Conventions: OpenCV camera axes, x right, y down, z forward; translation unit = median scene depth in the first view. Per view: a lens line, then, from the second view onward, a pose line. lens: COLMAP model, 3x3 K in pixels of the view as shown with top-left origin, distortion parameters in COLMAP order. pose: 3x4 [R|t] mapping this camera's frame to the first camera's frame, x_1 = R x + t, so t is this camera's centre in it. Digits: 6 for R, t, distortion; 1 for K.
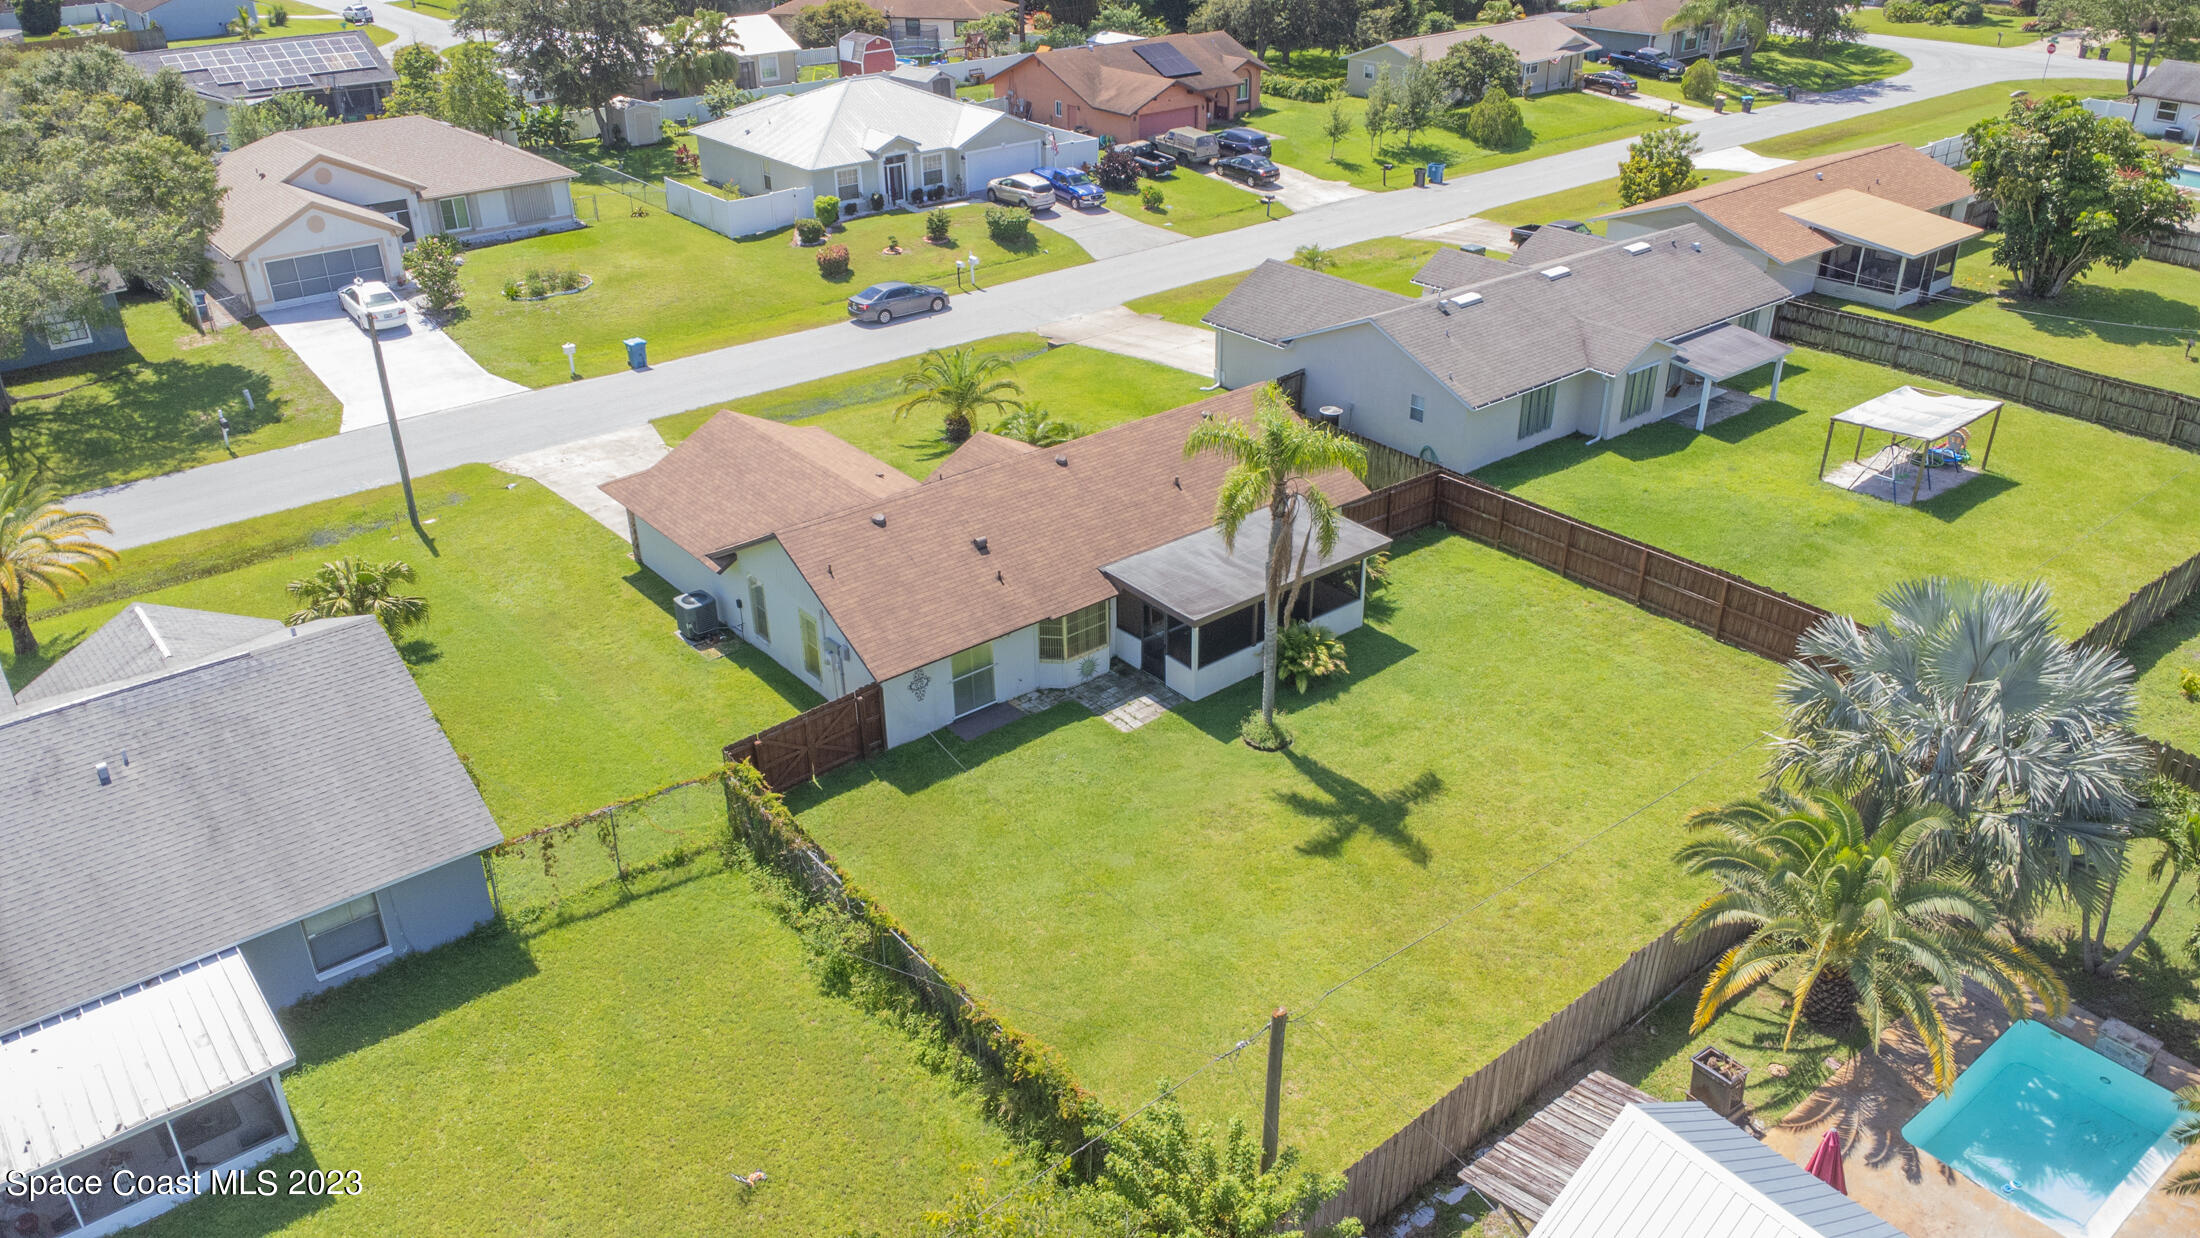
lens RADIAL K [[1589.5, 0, 1110.1], [0, 1589.5, 654.2], [0, 0, 1]] dist [0.028285, -0.033245]
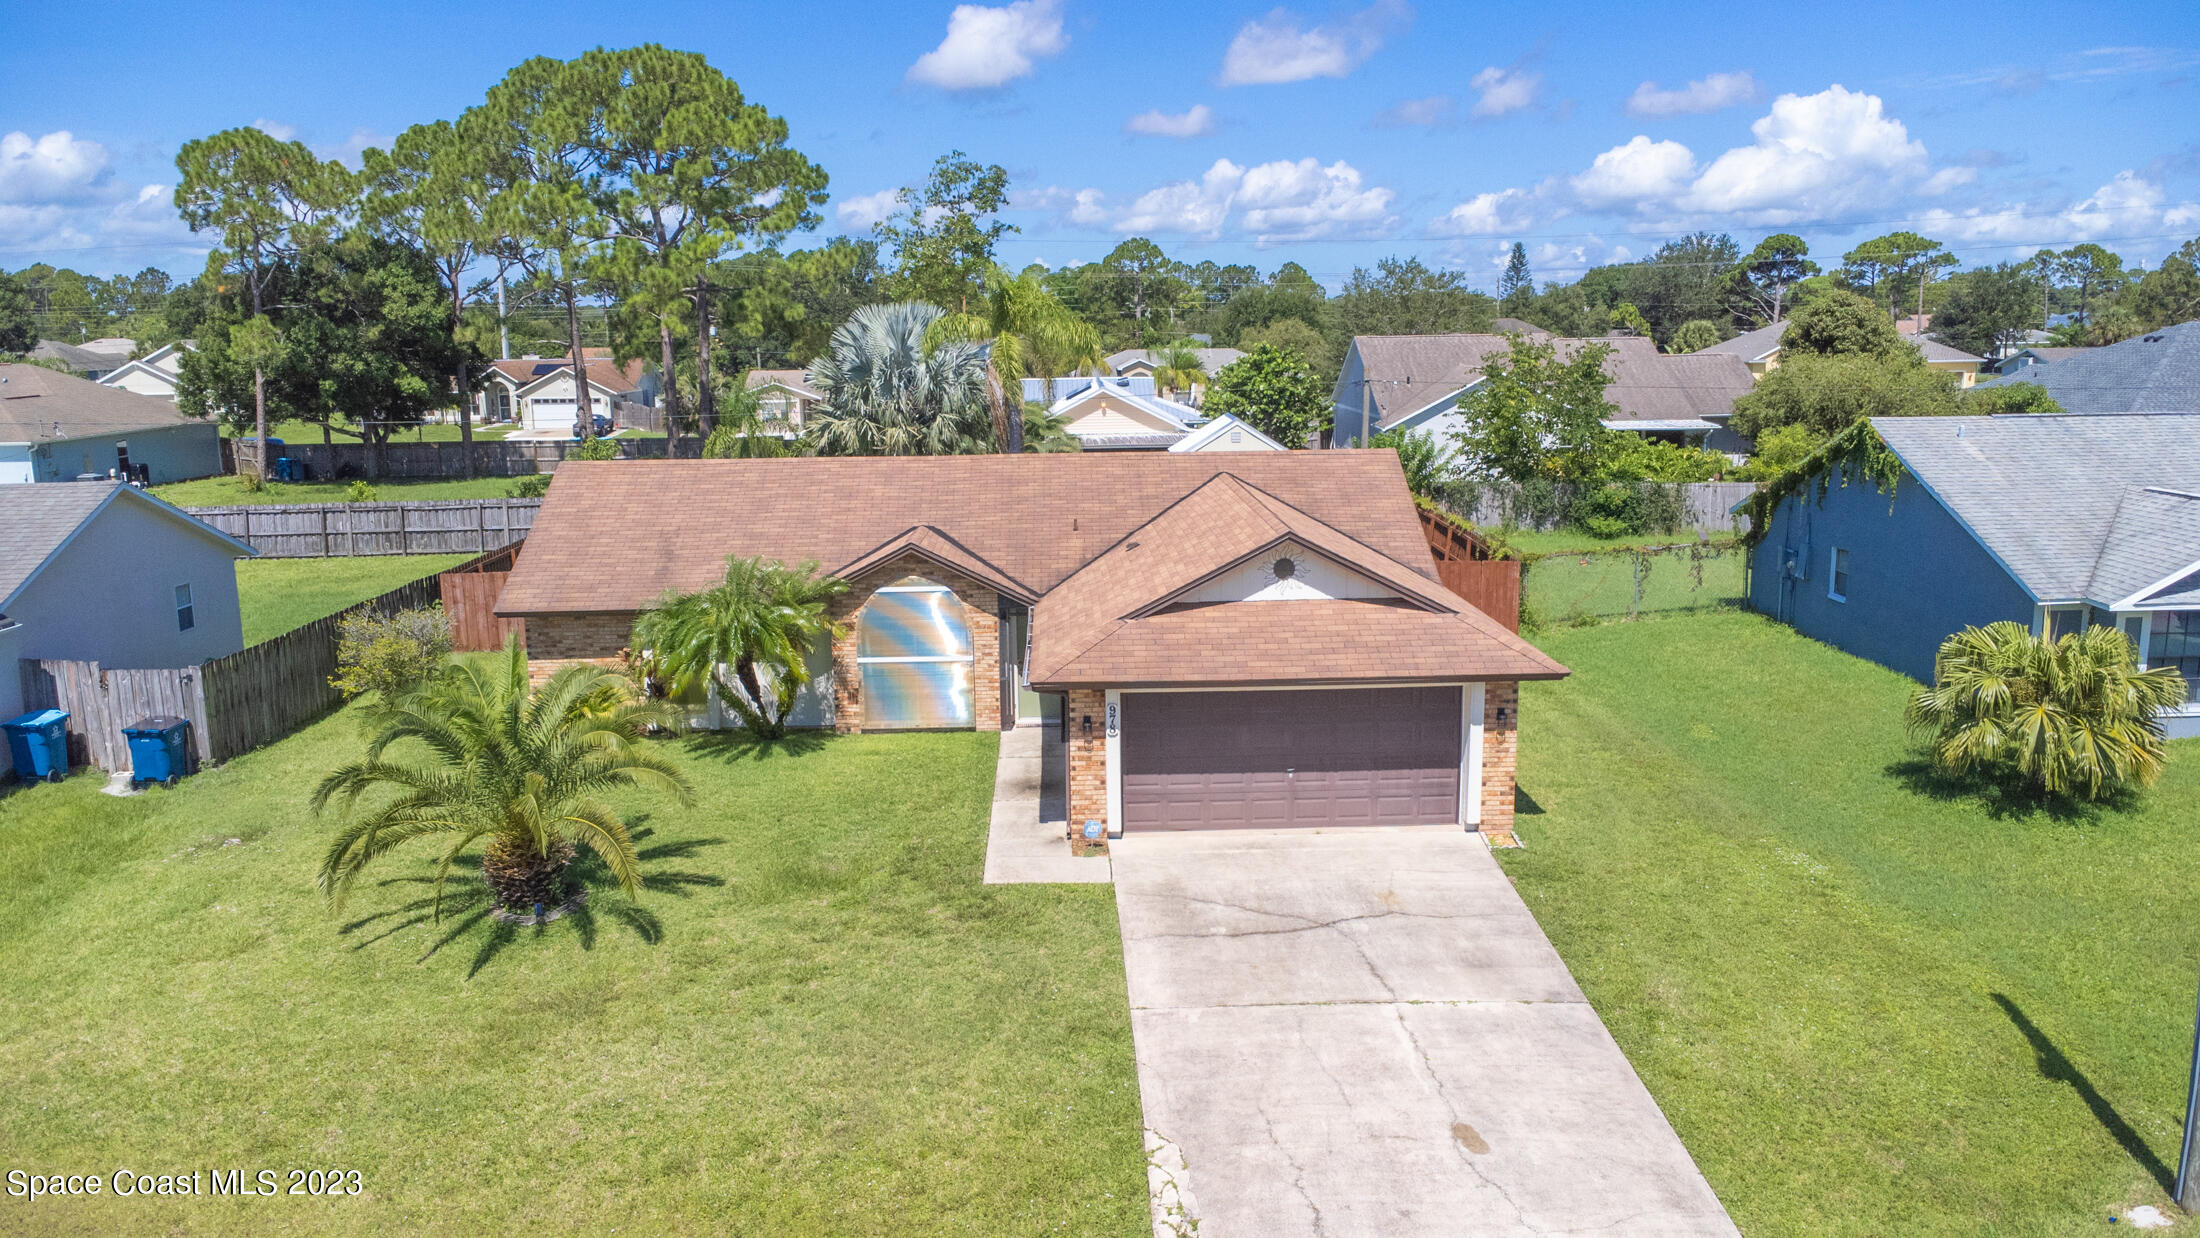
lens RADIAL K [[1589.5, 0, 1101.5], [0, 1589.5, 631.8], [0, 0, 1]] dist [0.028285, -0.033245]
pose [[-0.790069, -0.098153, 0.605109, -0.383598], [0.315942, 0.780704, 0.539150, -0.316410], [-0.525330, 0.617145, -0.585799, 1.032257]]
